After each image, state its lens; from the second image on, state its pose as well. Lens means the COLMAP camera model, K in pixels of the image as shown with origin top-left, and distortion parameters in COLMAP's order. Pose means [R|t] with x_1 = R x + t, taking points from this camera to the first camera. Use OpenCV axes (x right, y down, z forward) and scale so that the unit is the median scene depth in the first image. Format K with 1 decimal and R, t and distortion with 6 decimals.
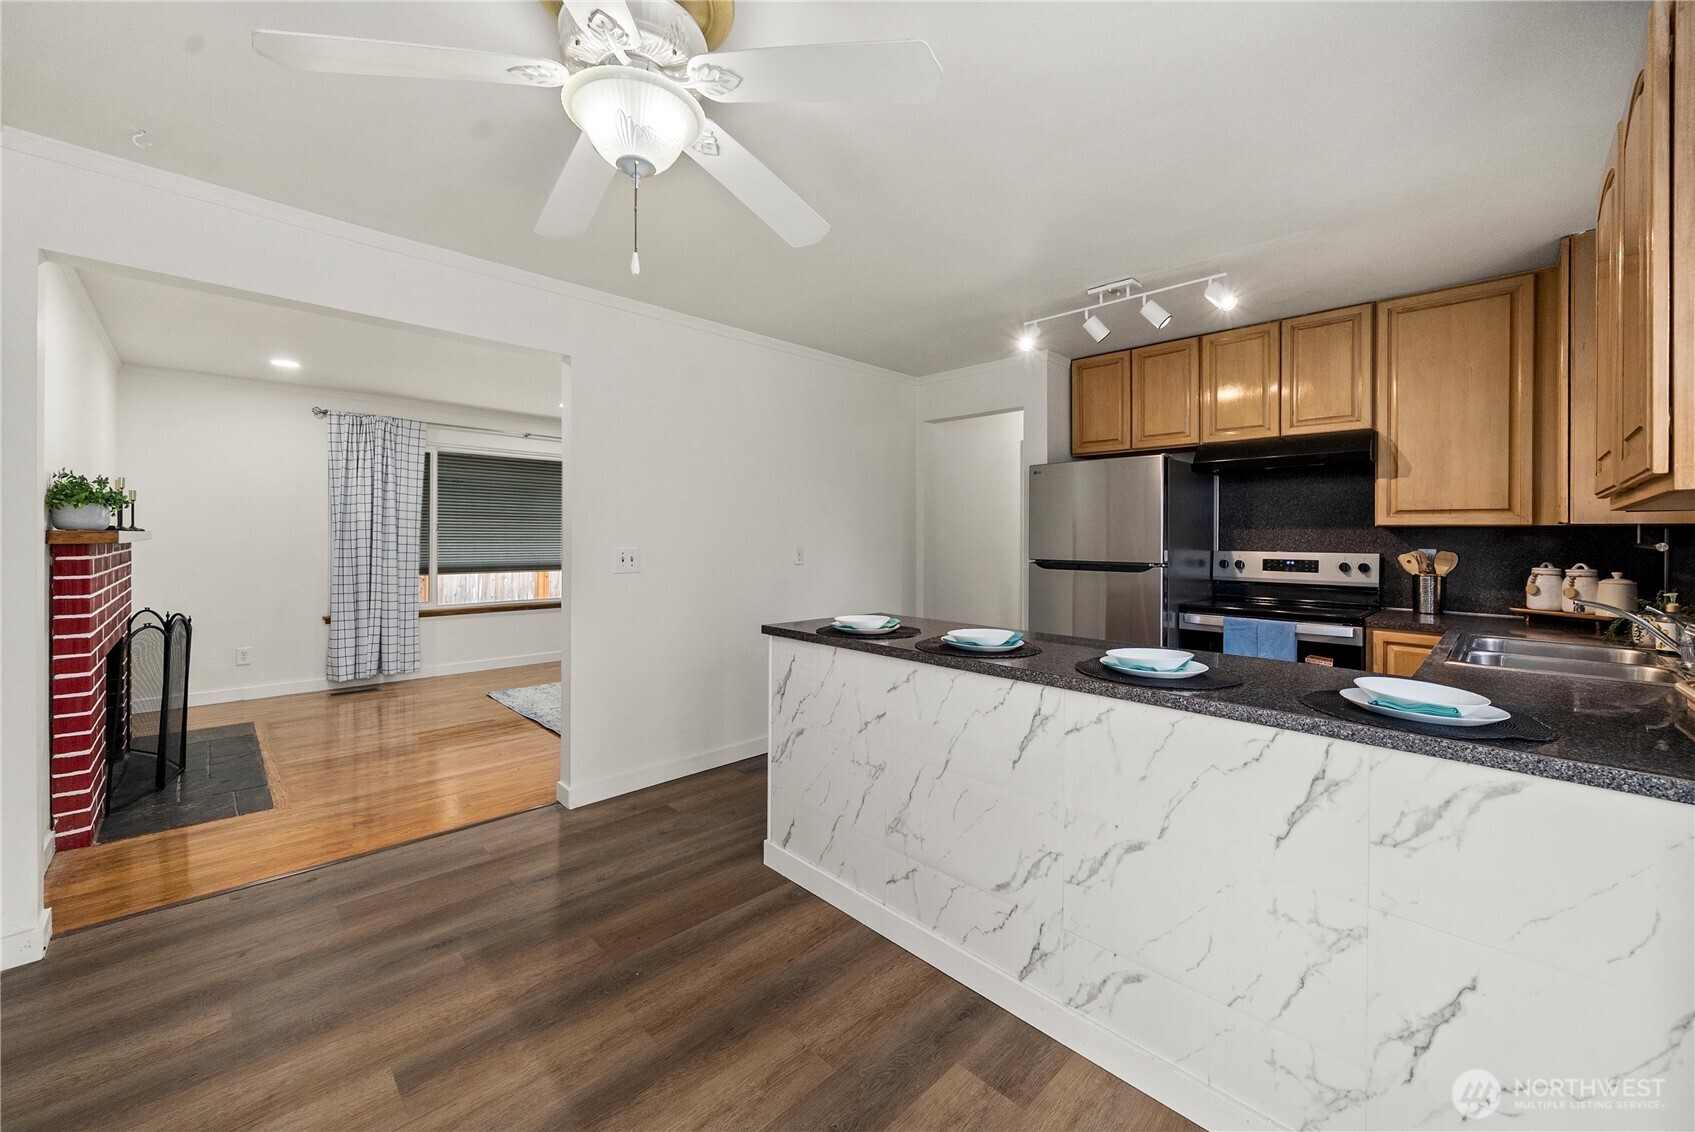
lens RADIAL K [[660.9, 0, 847.0], [0, 660.9, 534.2], [0, 0, 1]] dist [-0.008067, -0.000032]
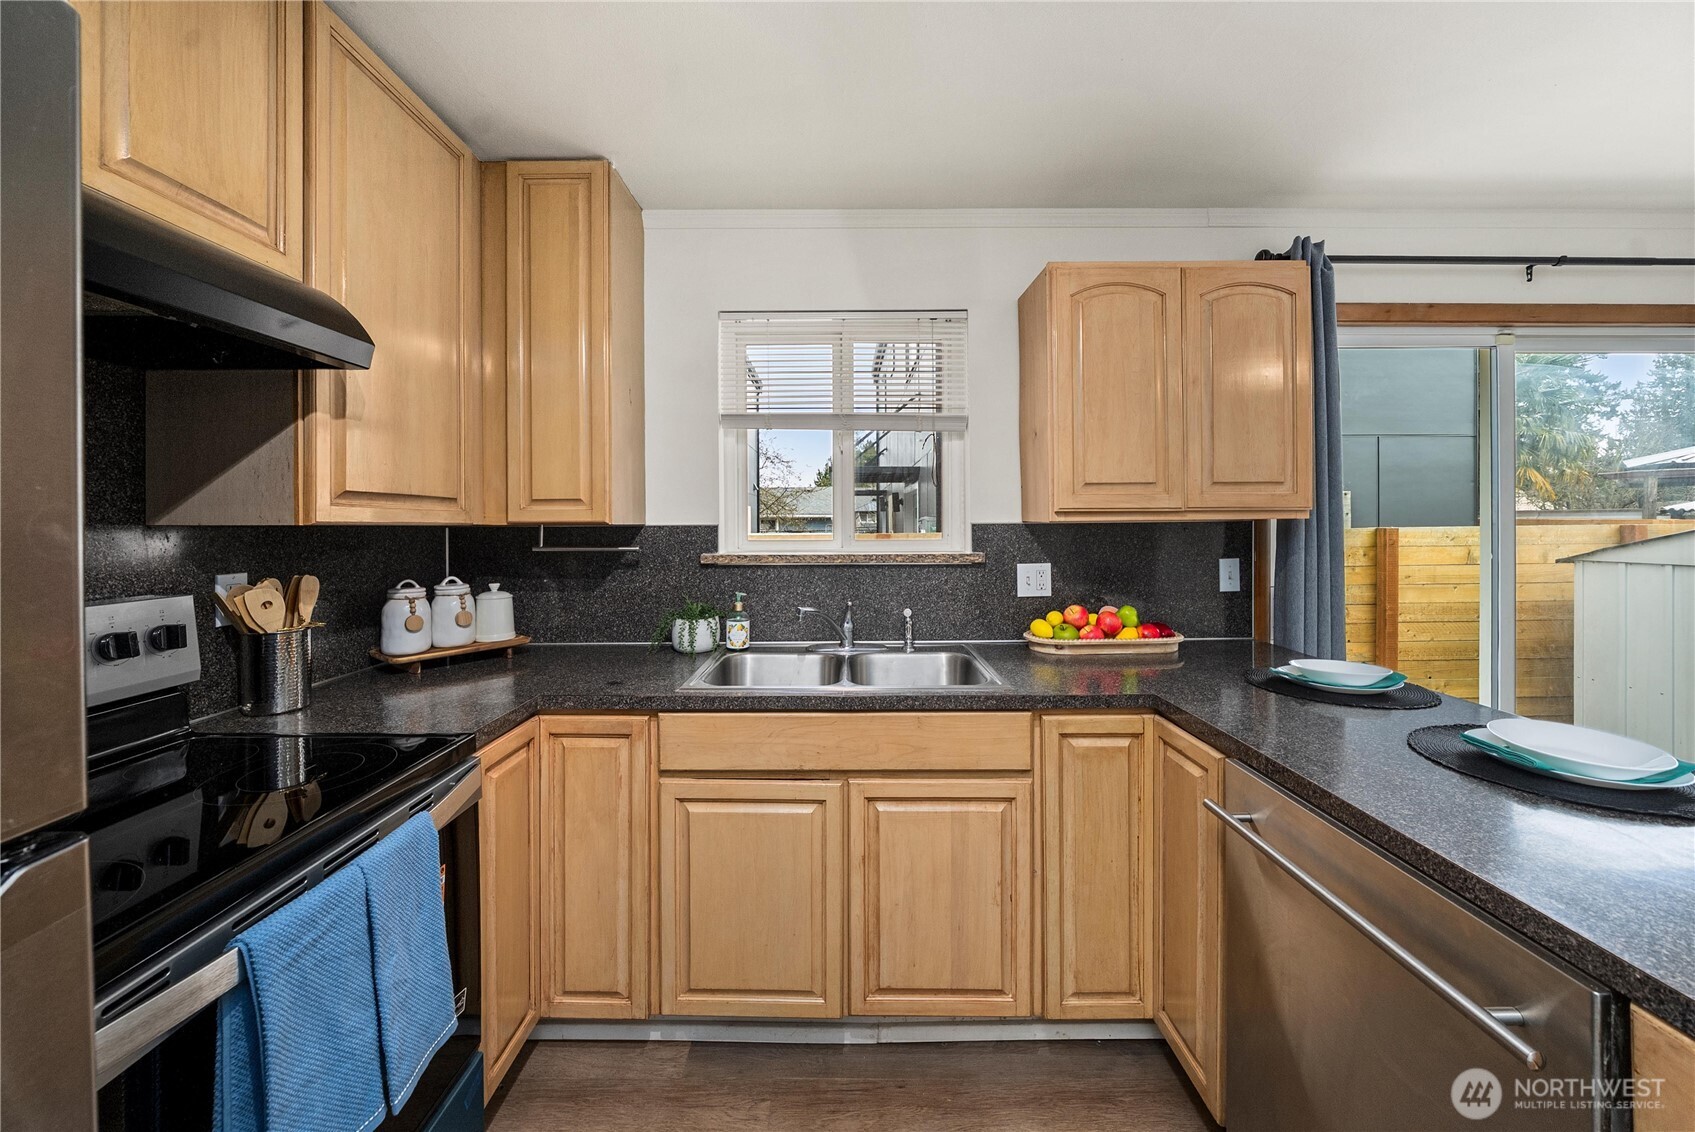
lens RADIAL K [[616.8, 0, 848.4], [0, 616.8, 529.4], [0, 0, 1]] dist [-0.007631, -0.000227]
pose [[-0.719357, -0.013277, 0.694513, 0.296337], [-0.004737, 0.999888, 0.014208, -0.017271], [-0.694624, 0.006931, -0.719339, 1.053819]]
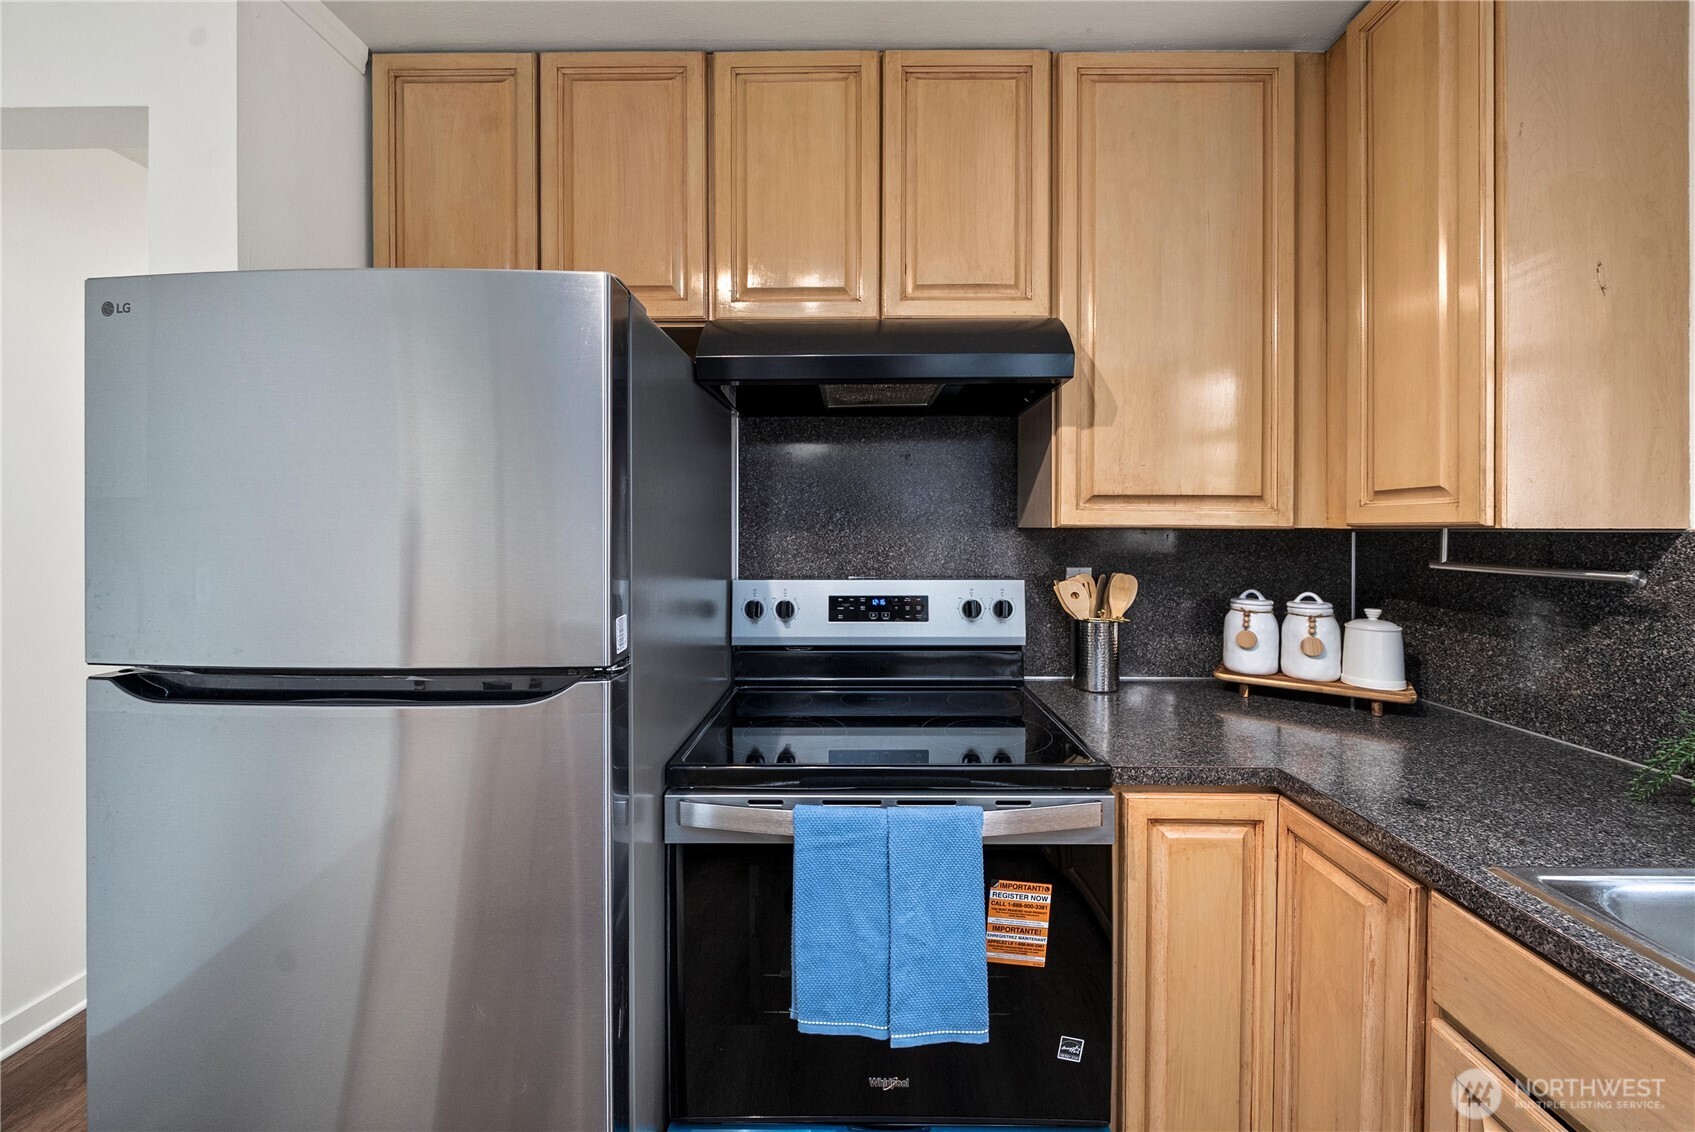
lens RADIAL K [[616.8, 0, 848.4], [0, 616.8, 529.4], [0, 0, 1]] dist [-0.007631, -0.000227]
pose [[0.708989, -0.009024, 0.705161, 0.393457], [0.002330, 0.999943, 0.010454, -0.016360], [-0.705215, -0.005768, 0.708970, 0.802027]]
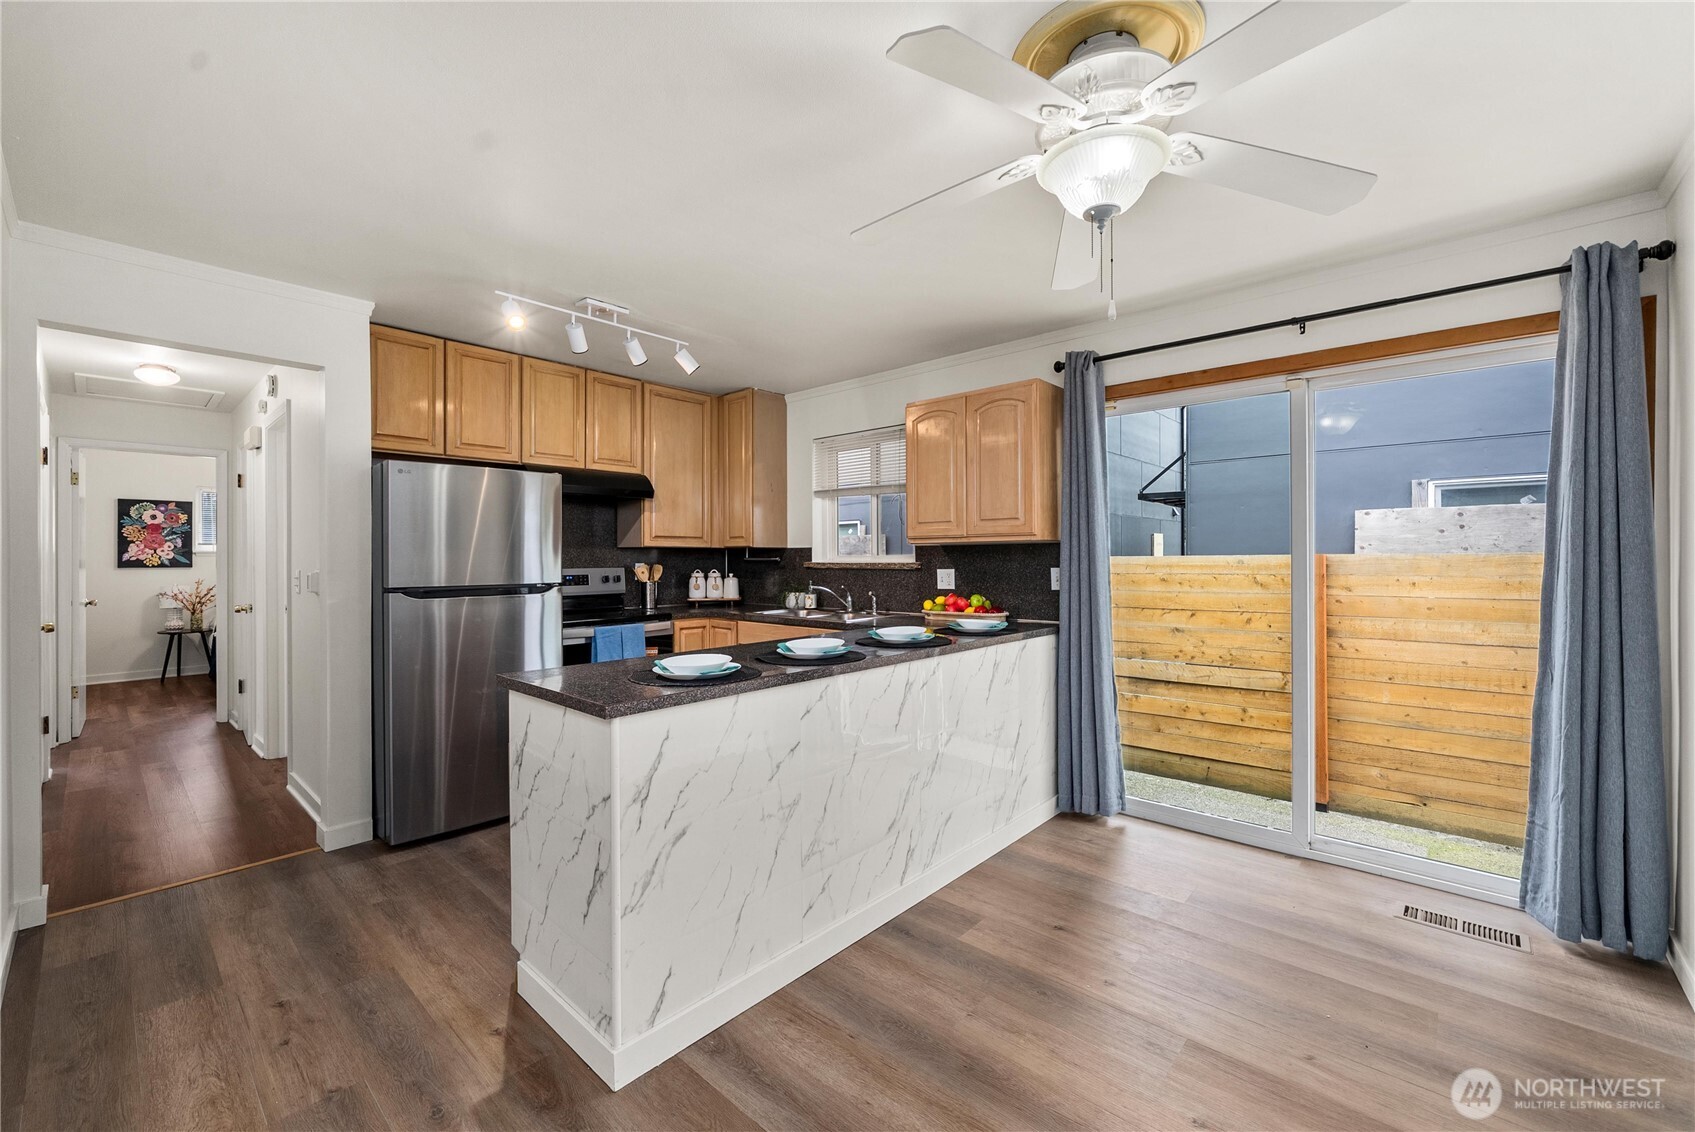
lens RADIAL K [[685.1, 0, 849.7], [0, 685.1, 555.2], [0, 0, 1]] dist [-0.002731, -0.000162]
pose [[-0.066729, -0.006267, 0.997751, -0.638232], [-0.000103, 0.999980, 0.006275, -0.004289], [-0.997771, 0.000316, -0.066728, 0.678424]]
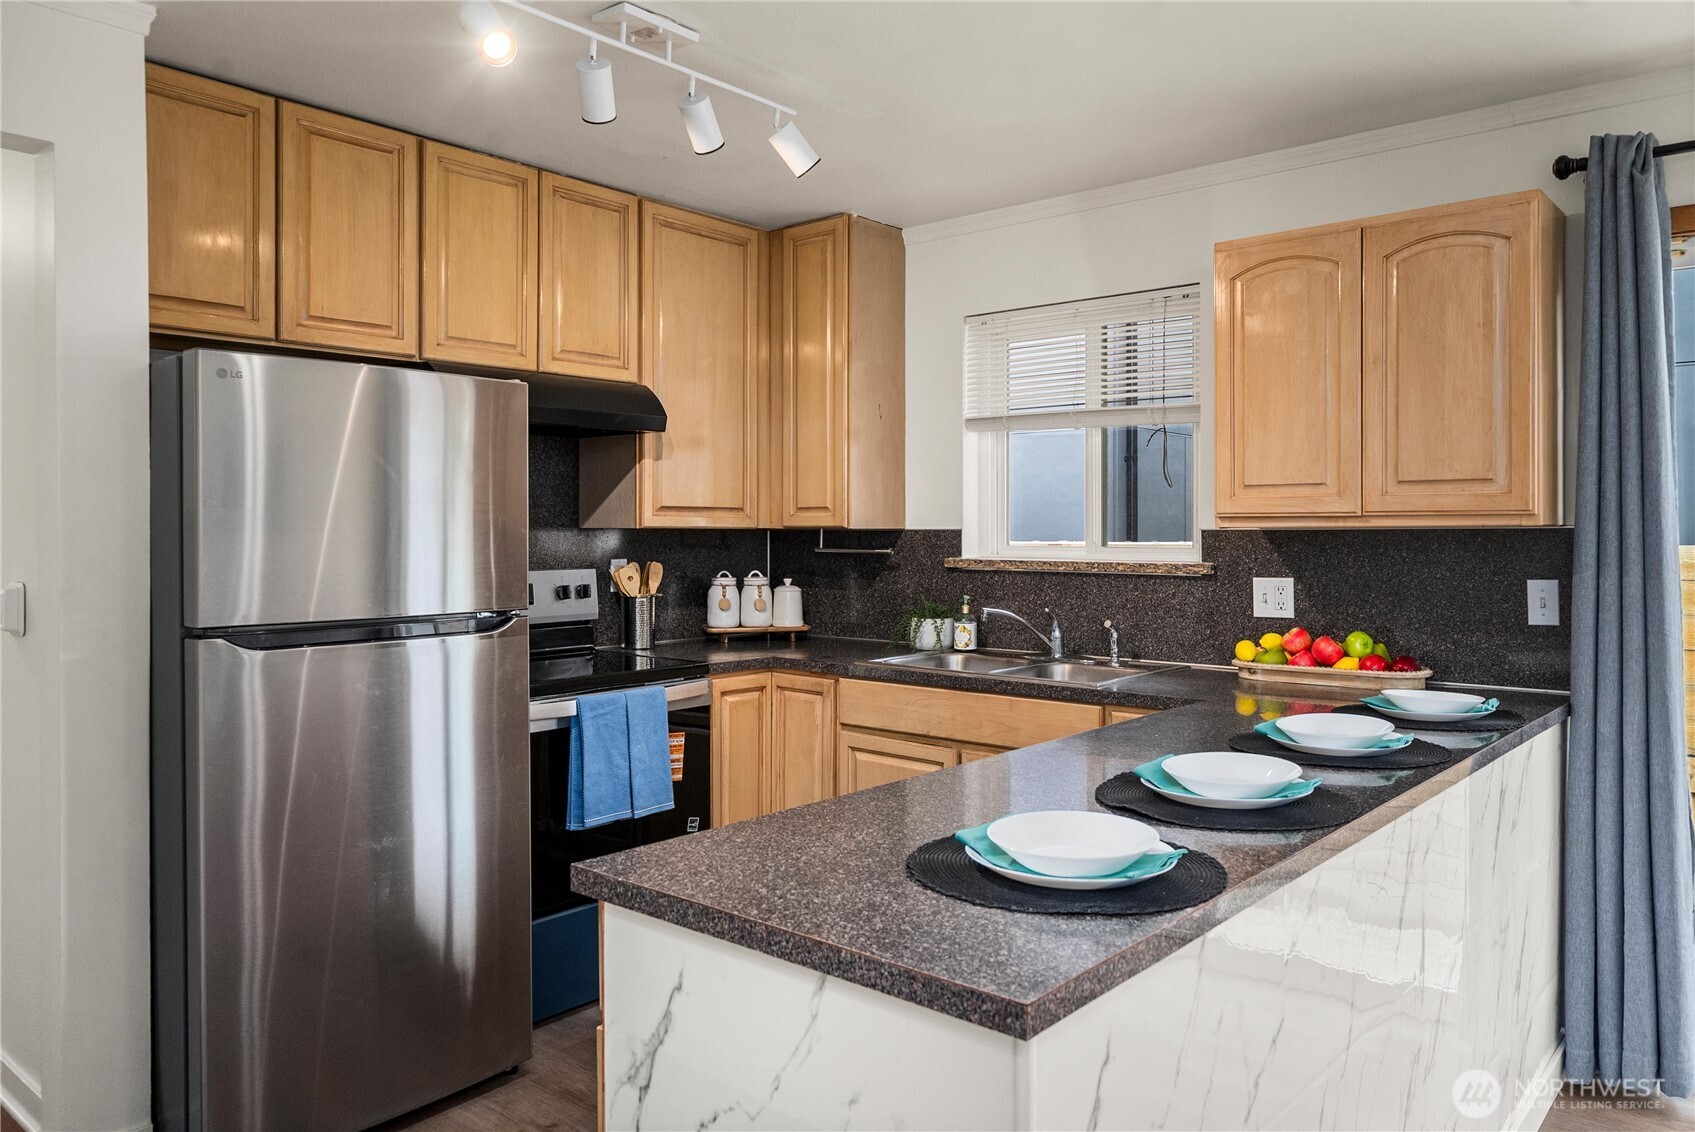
lens RADIAL K [[1186.2, 0, 846.5], [0, 1186.2, 535.7], [0, 0, 1]] dist [0.001111, 0.001311]
pose [[-0.089632, -0.015822, 0.995849, -0.438551], [-0.003923, 0.999872, 0.015533, -0.025121], [-0.995967, -0.002514, -0.089682, 0.908940]]
